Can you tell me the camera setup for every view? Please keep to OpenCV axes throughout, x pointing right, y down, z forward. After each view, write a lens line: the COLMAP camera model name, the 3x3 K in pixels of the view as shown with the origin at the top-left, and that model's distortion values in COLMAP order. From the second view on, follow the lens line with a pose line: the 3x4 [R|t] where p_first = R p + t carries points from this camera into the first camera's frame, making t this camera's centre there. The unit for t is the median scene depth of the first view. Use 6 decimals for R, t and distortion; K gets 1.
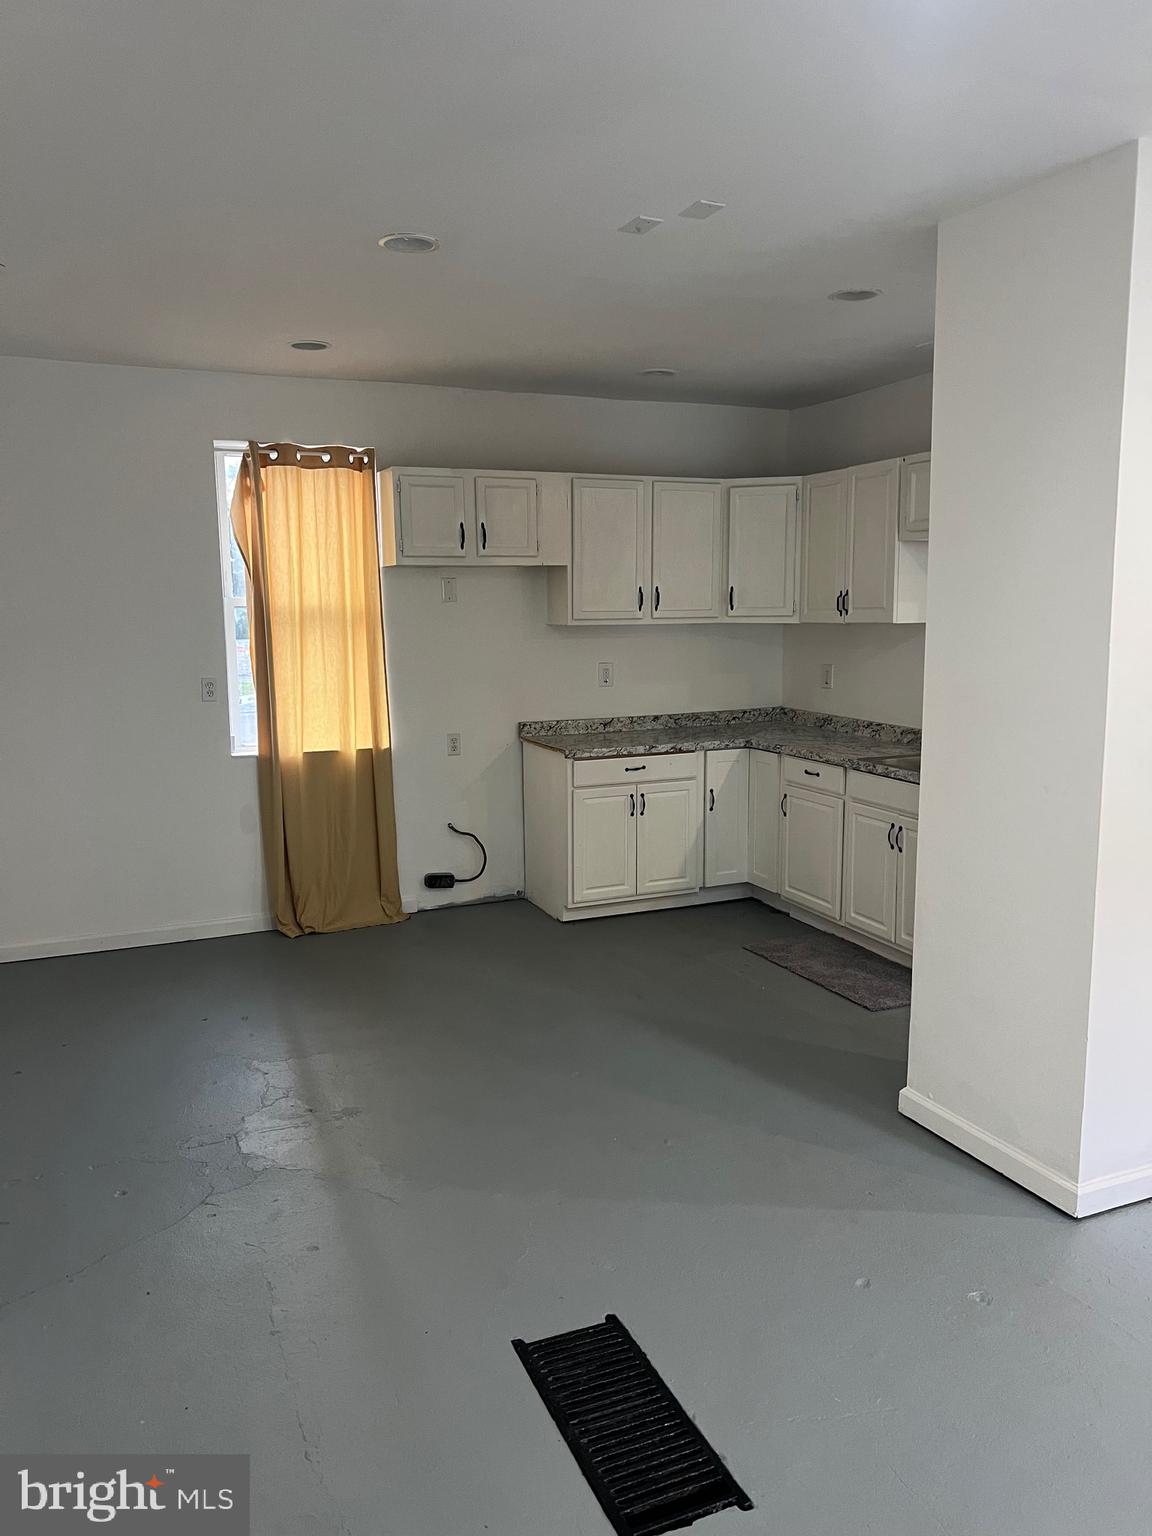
lens RADIAL K [[1161.4, 0, 557.2], [0, 1161.4, 769.8], [0, 0, 1]] dist [0.074433, -0.072029]
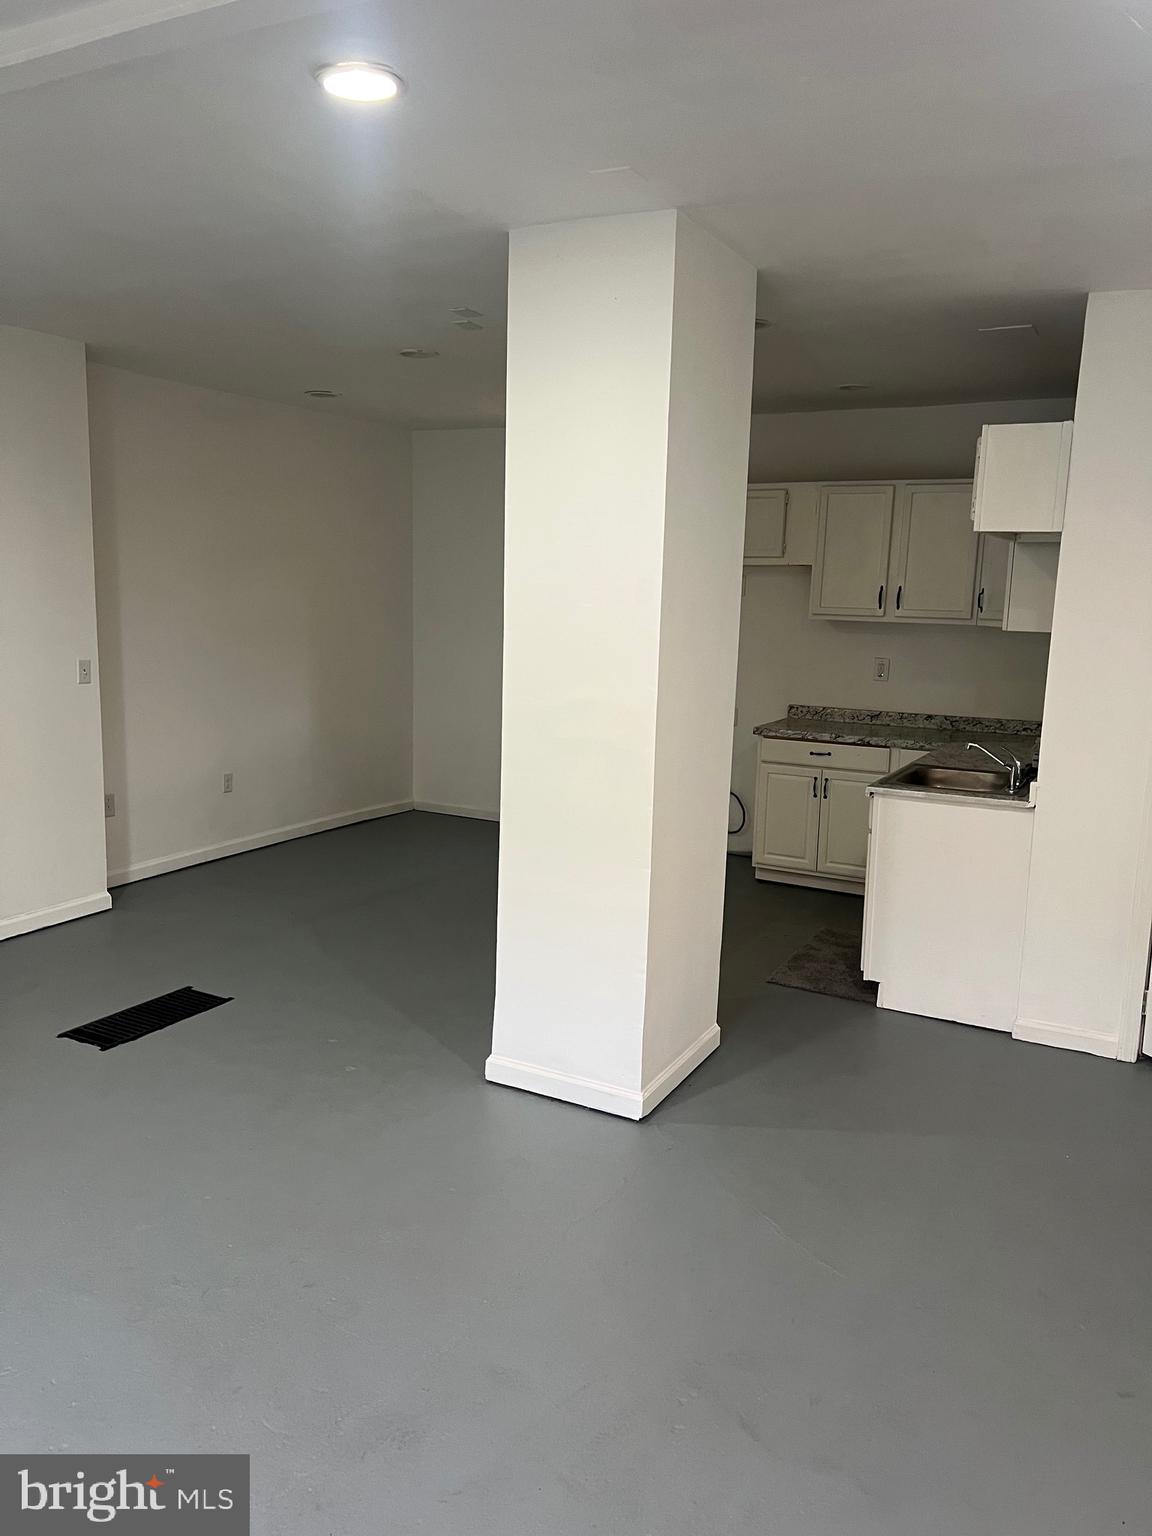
lens RADIAL K [[1161.4, 0, 557.2], [0, 1161.4, 769.8], [0, 0, 1]] dist [0.074433, -0.072029]
pose [[0.603452, 0.146739, -0.783781, 0.736997], [-0.144994, 0.986729, 0.073100, -0.028764], [0.784106, 0.069531, 0.616720, 0.135228]]
